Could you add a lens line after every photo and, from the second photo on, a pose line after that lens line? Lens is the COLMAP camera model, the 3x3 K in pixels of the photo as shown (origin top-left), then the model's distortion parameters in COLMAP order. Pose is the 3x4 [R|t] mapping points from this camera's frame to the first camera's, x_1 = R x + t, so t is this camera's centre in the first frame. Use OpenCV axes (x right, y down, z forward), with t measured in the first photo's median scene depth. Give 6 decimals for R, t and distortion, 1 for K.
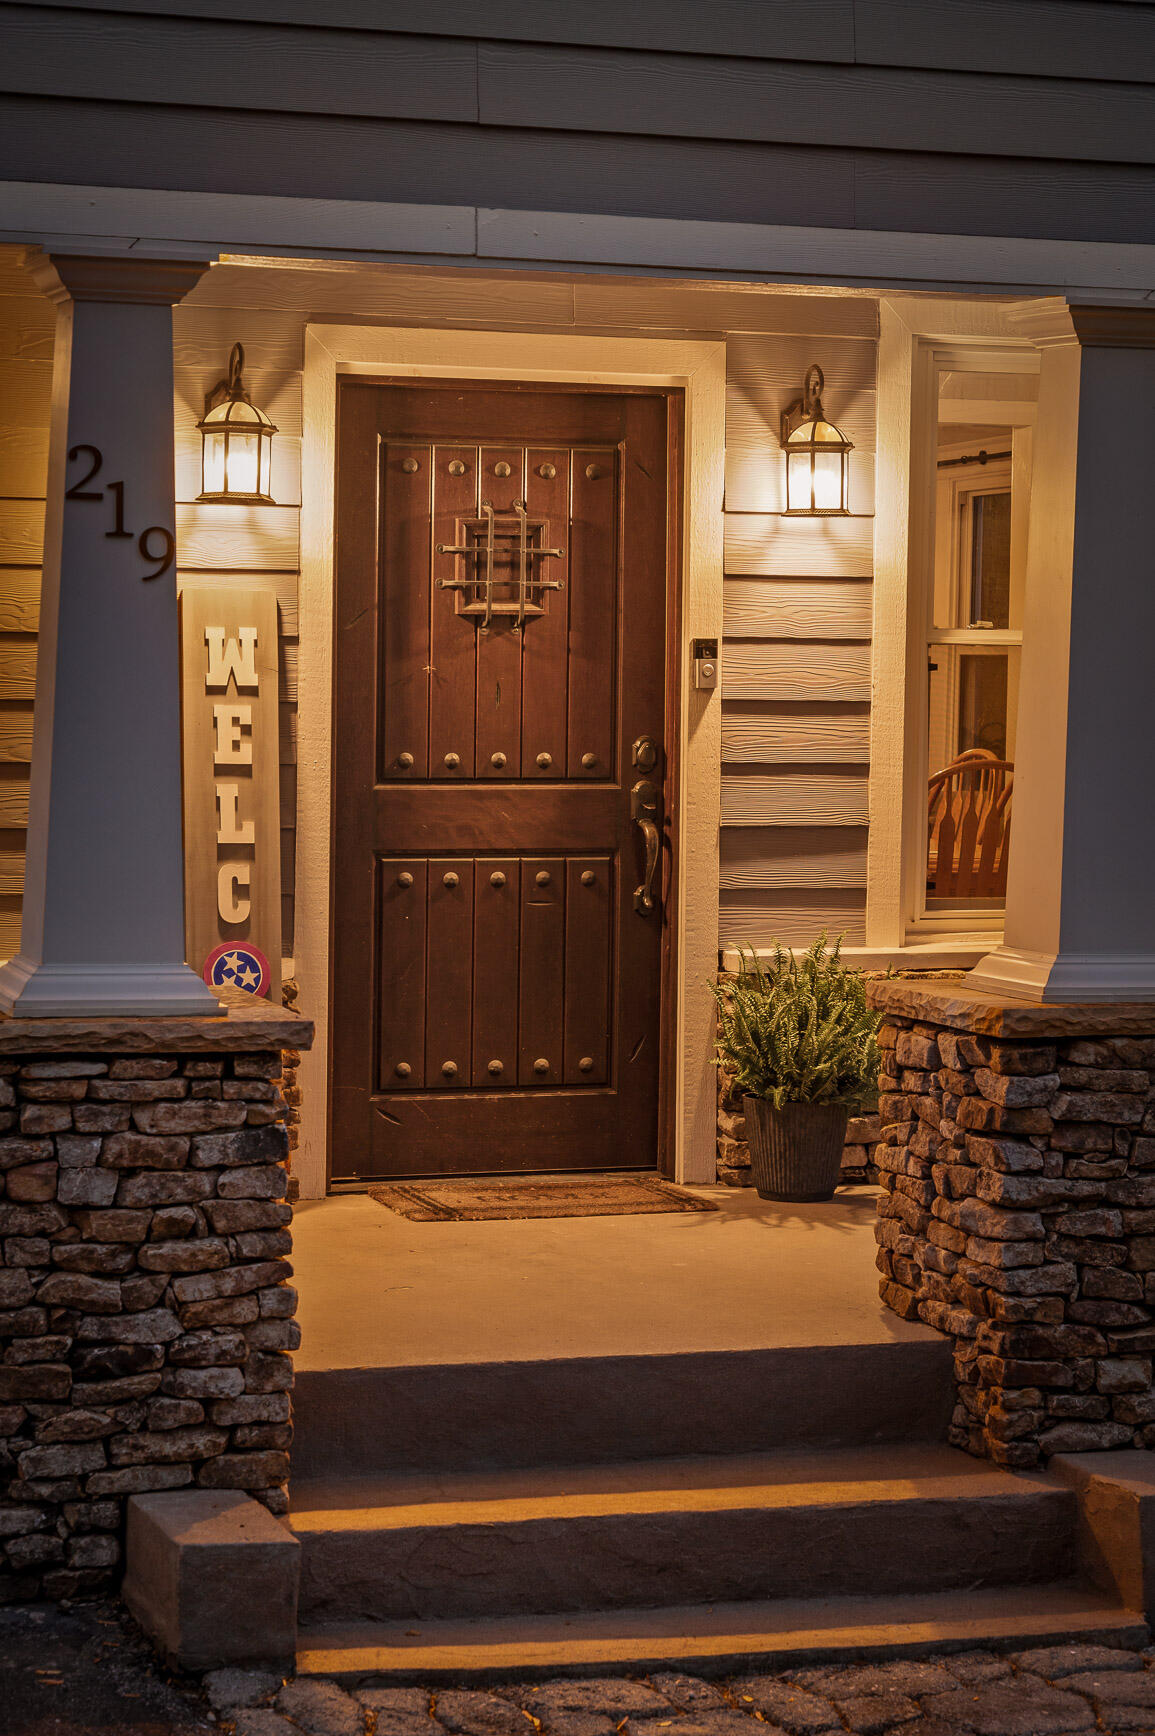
lens RADIAL K [[3731.8, 0, 583.2], [0, 3731.8, 855.9], [0, 0, 1]] dist [-0.000471, 0.000000]
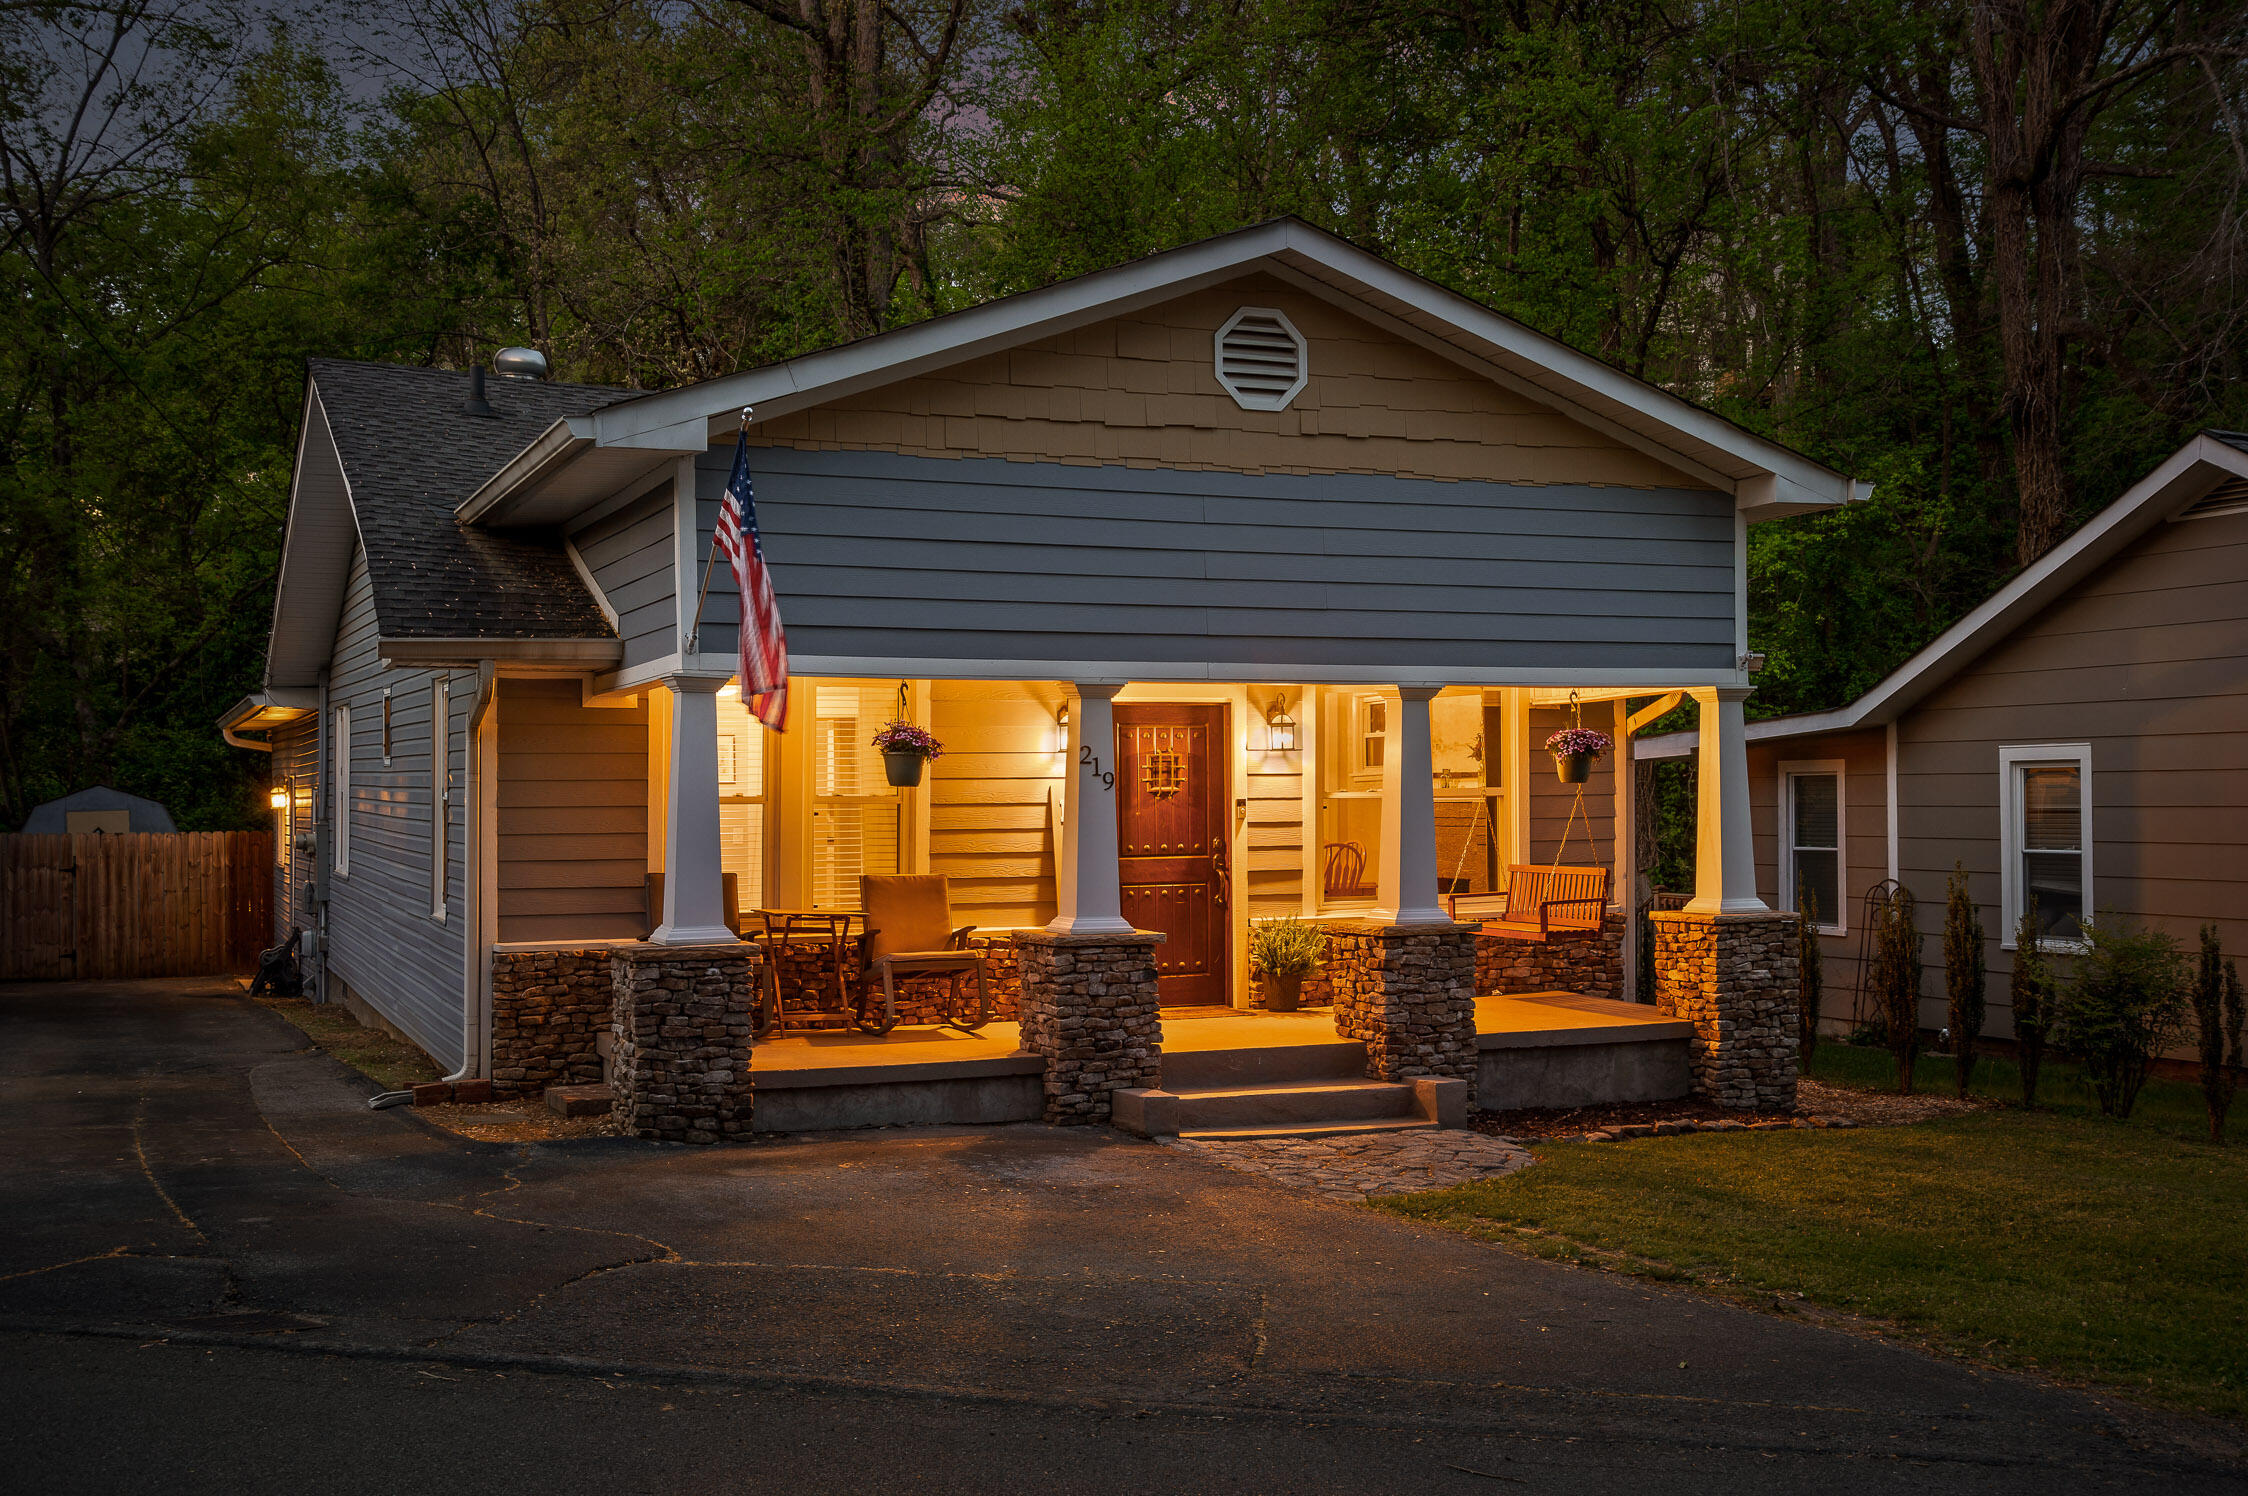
lens RADIAL K [[2448.3, 0, 1120.9], [0, 2448.3, 753.1], [0, 0, 1]] dist [-0.236126, 0.000000]
pose [[0.996855, -0.018265, 0.077111, -0.183989], [0.023056, 0.997828, -0.061701, 0.013530], [-0.075816, 0.063285, 0.995111, -0.701363]]
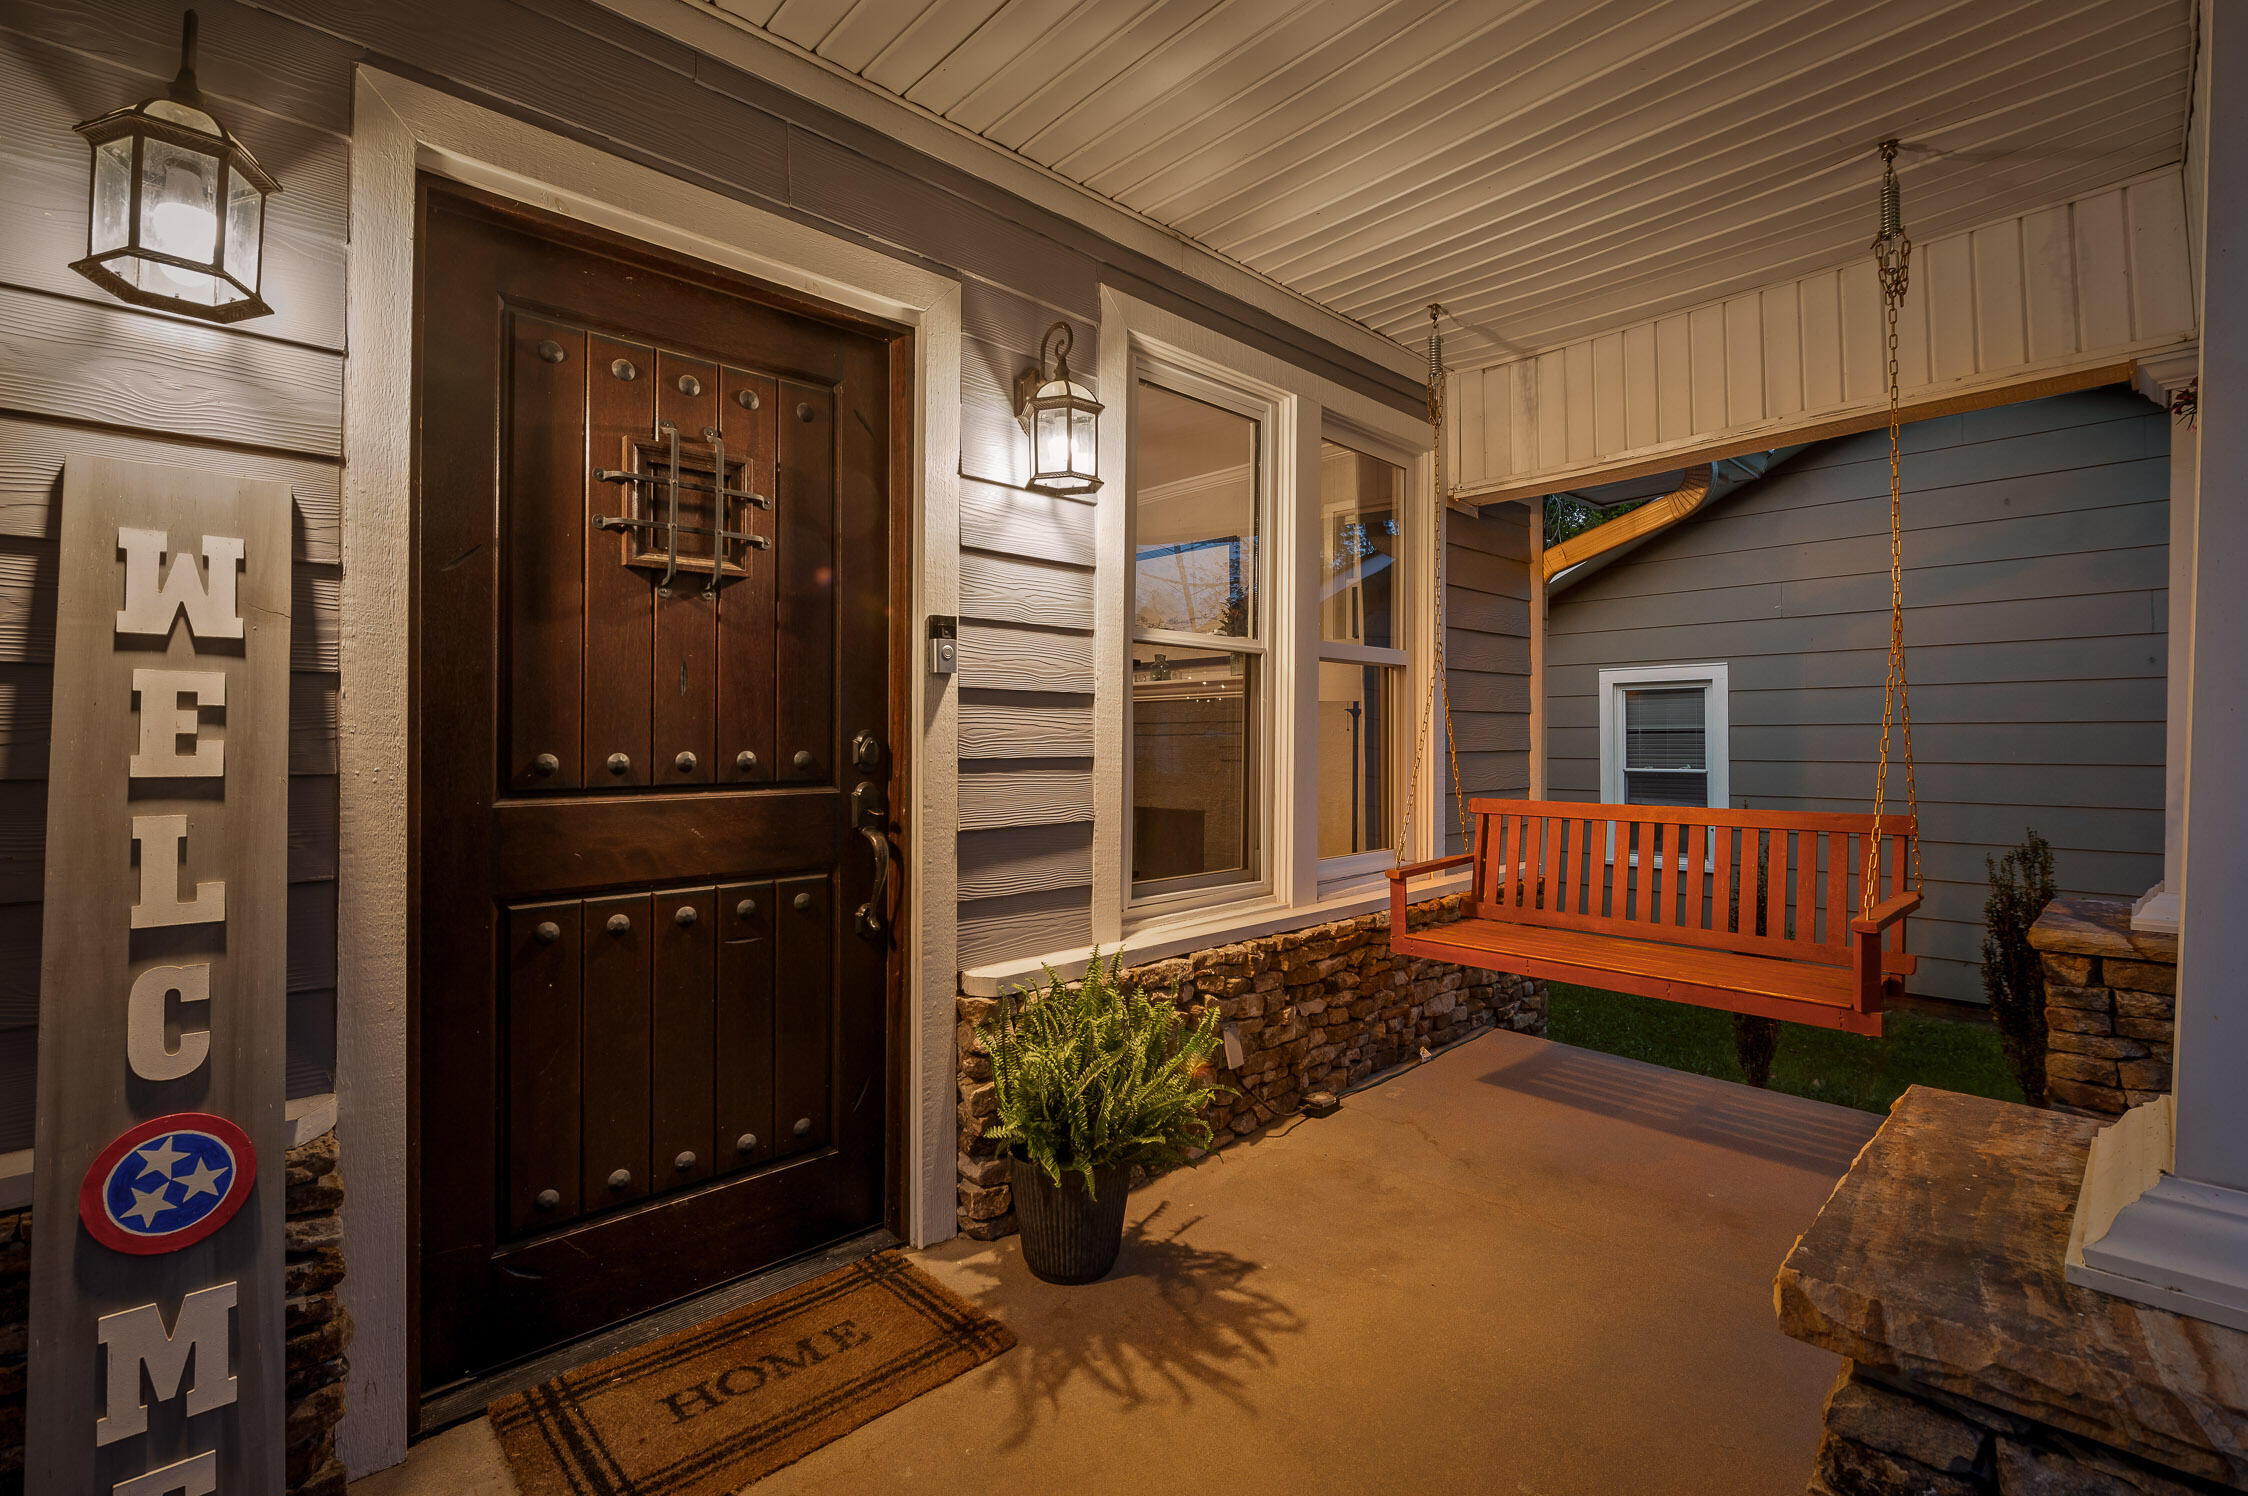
lens RADIAL K [[1017.8, 0, 1132.6], [0, 1017.8, 728.2], [0, 0, 1]] dist [-0.009853, 0.000145]
pose [[0.900345, -0.008820, 0.435087, -0.031086], [0.034893, 0.998039, -0.051973, -0.018625], [-0.433775, 0.061975, 0.898887, 0.778117]]
